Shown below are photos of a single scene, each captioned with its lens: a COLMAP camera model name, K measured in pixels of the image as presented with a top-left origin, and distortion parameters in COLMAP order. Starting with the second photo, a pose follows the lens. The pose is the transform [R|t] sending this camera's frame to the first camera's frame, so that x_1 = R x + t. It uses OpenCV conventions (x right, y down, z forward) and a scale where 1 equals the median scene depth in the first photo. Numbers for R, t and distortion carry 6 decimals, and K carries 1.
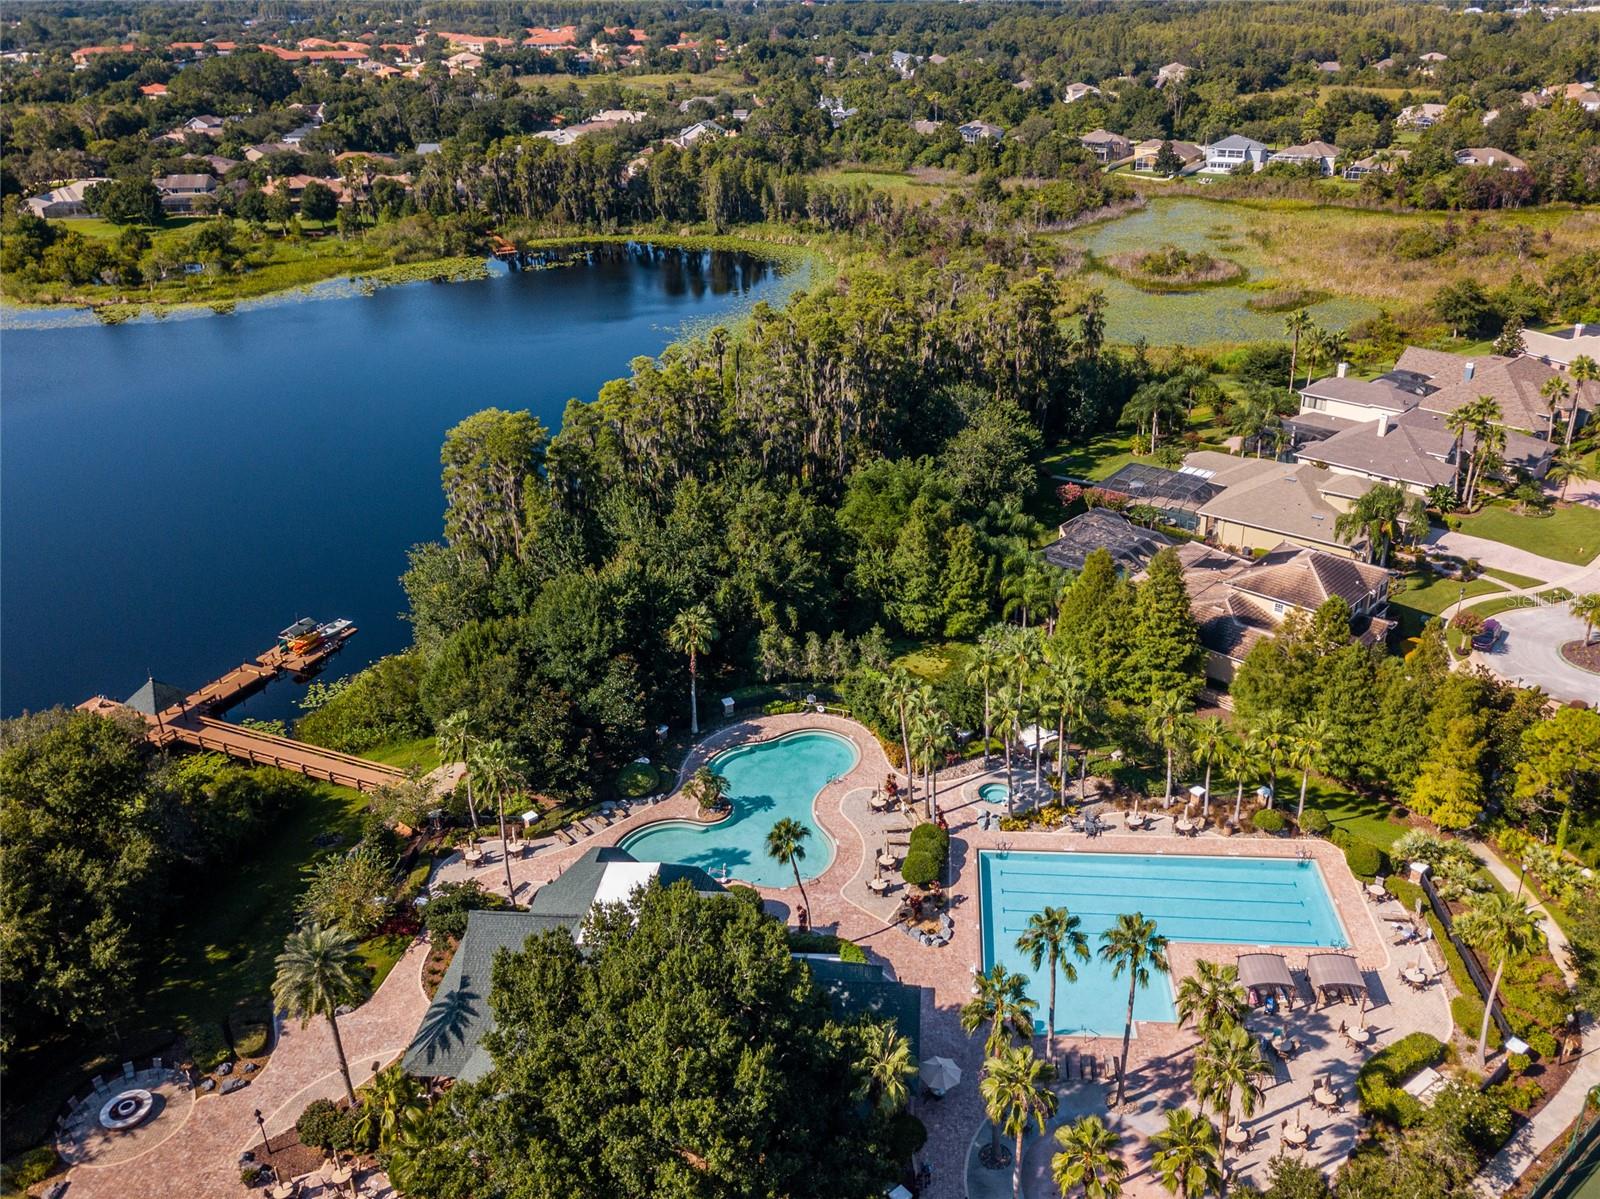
lens RADIAL K [[1195.5, 0, 800.0], [0, 1195.5, 599.5], [0, 0, 1]] dist [0.022849, -0.003081]
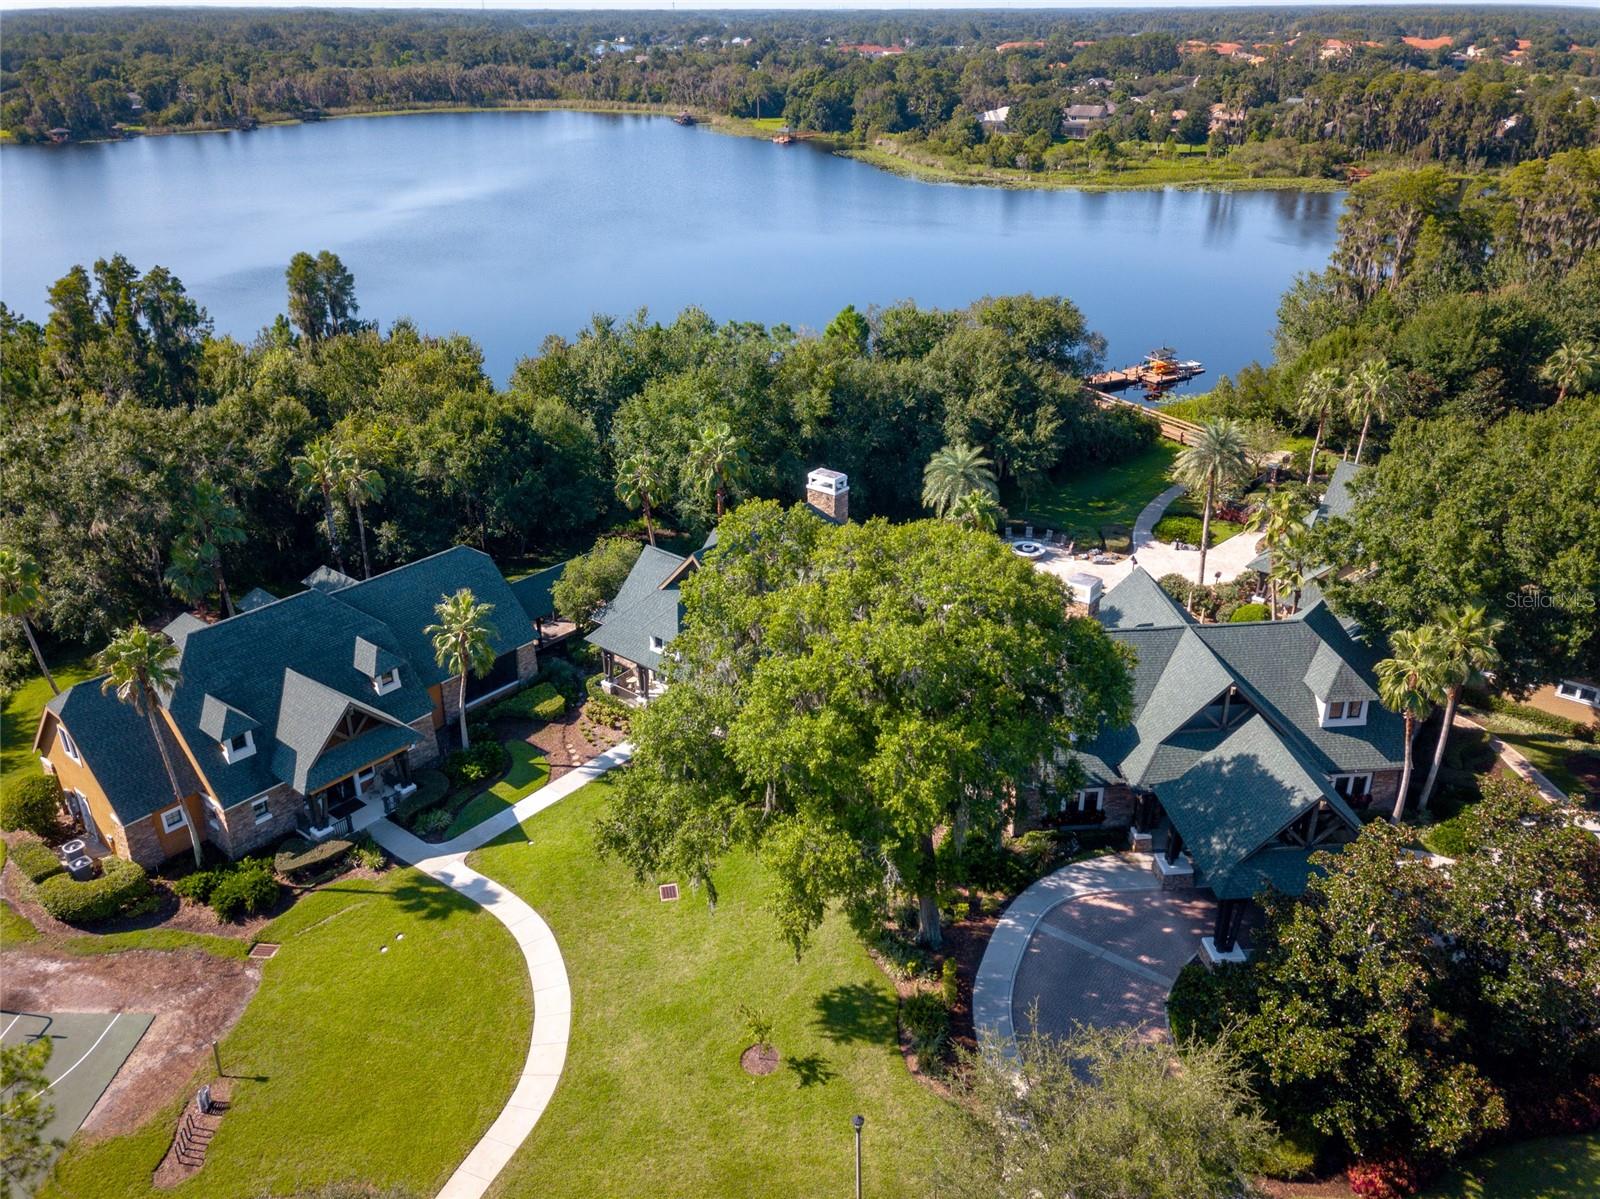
lens RADIAL K [[1195.5, 0, 800.0], [0, 1195.5, 599.5], [0, 0, 1]] dist [0.022849, -0.003081]
pose [[0.827642, 0.234153, -0.510079, -0.034801], [-0.271296, 0.962494, 0.001637, 0.216418], [0.491332, 0.137028, 0.860126, -0.092181]]
